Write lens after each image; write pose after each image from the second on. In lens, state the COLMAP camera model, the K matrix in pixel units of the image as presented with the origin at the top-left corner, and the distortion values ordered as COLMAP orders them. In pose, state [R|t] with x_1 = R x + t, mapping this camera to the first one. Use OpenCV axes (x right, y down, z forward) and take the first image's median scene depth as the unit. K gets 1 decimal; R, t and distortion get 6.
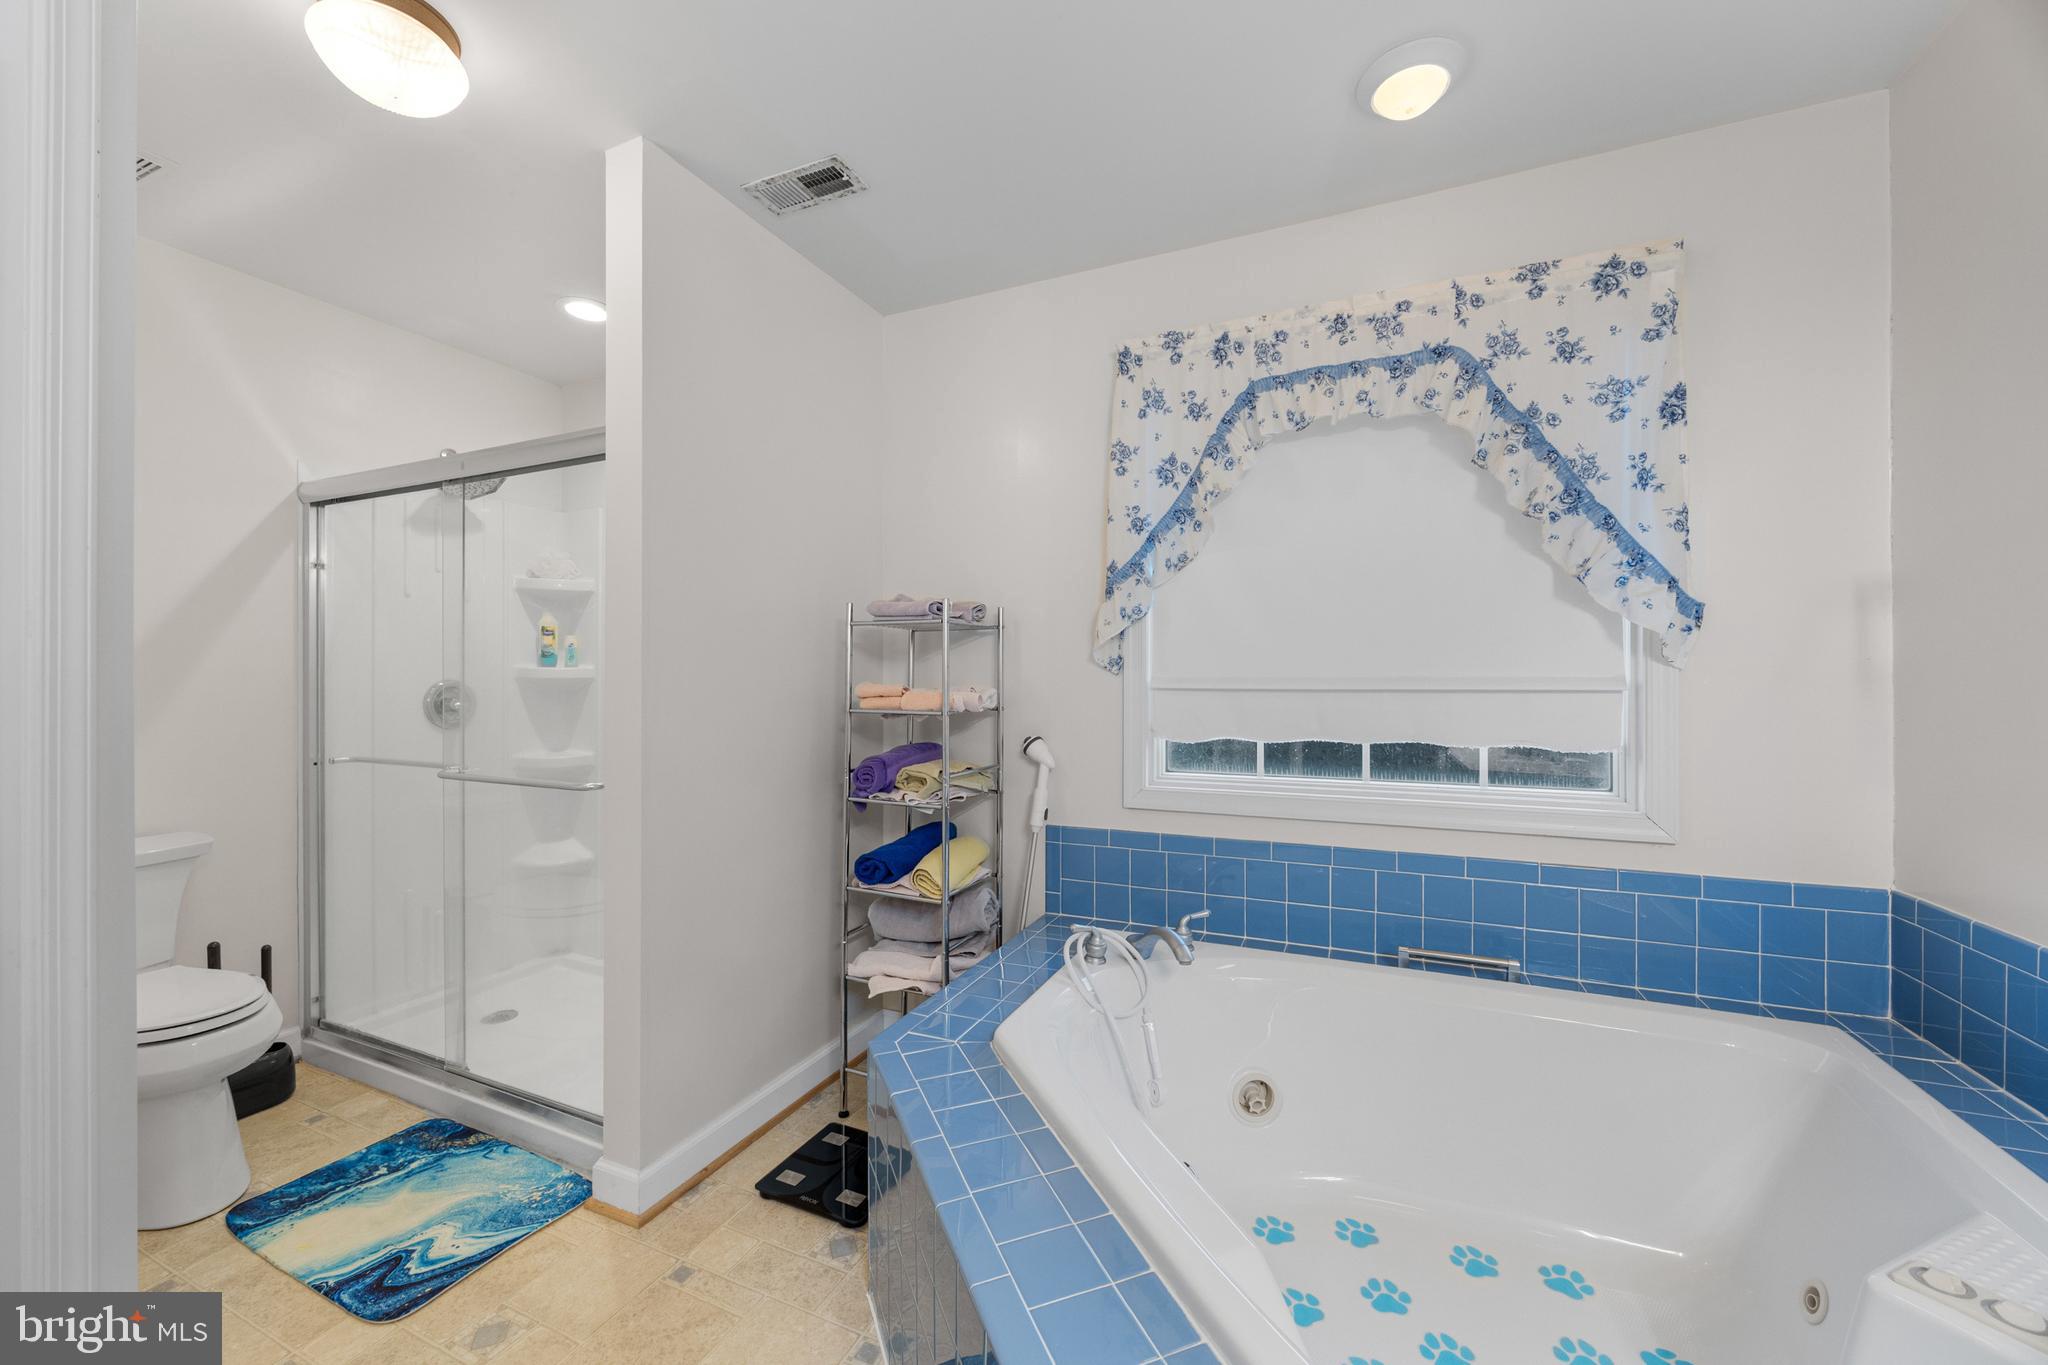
lens RADIAL K [[790.8, 0, 1020.5], [0, 790.8, 677.9], [0, 0, 1]] dist [-0.001999, -0.001102]
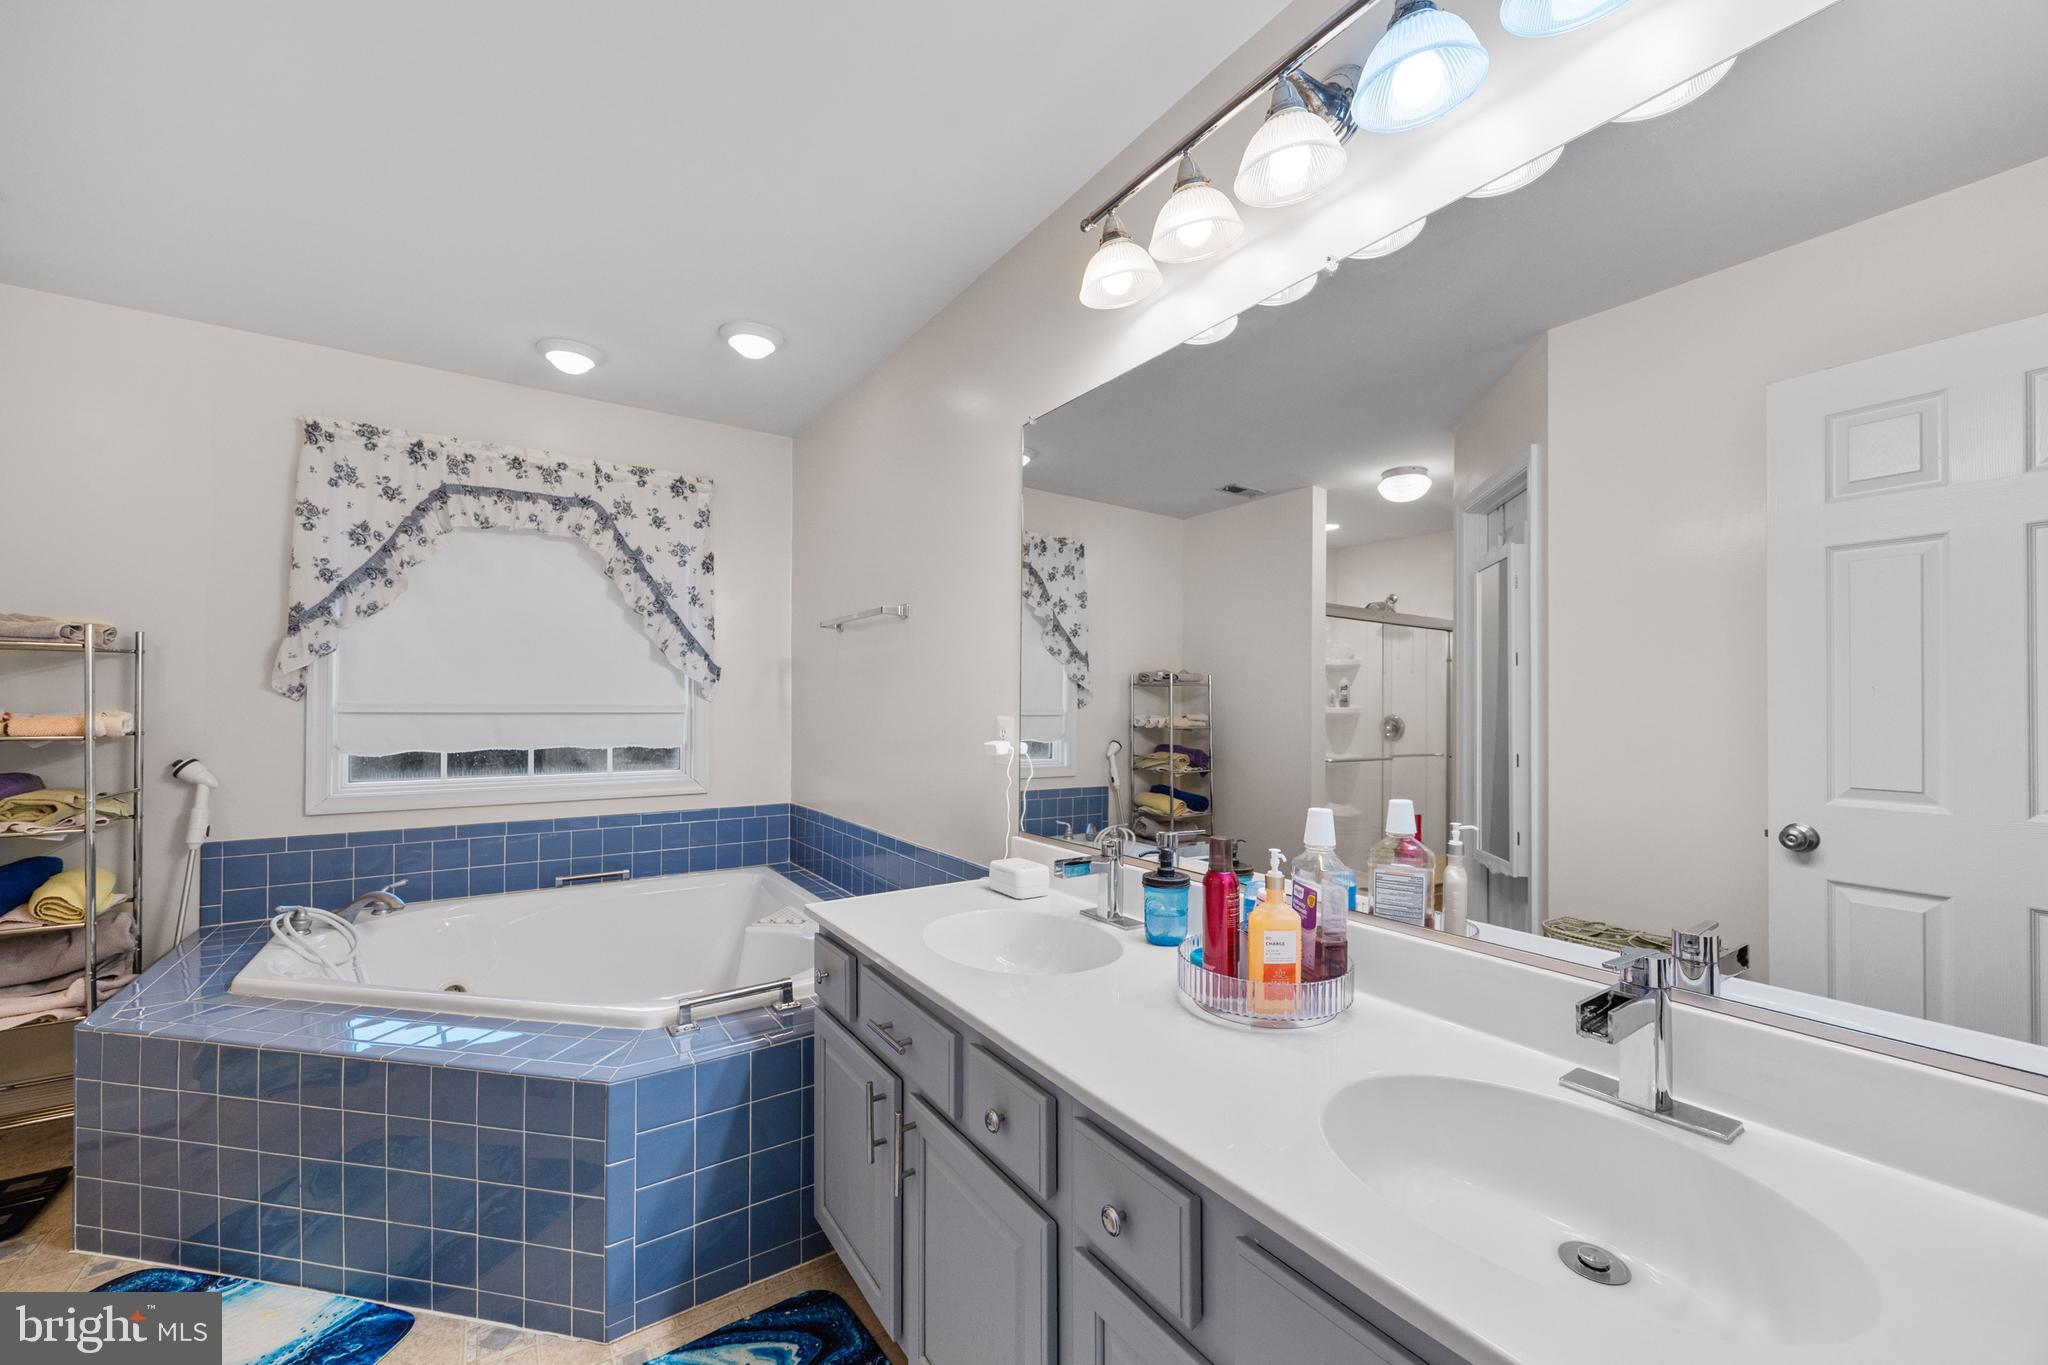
lens RADIAL K [[790.8, 0, 1028.1], [0, 790.8, 701.8], [0, 0, 1]] dist [-0.001999, -0.001102]
pose [[0.525626, 0.008962, 0.850668, -0.325797], [-0.005687, 0.999959, -0.007020, -0.000600], [-0.850697, -0.001148, 0.525656, -0.554846]]
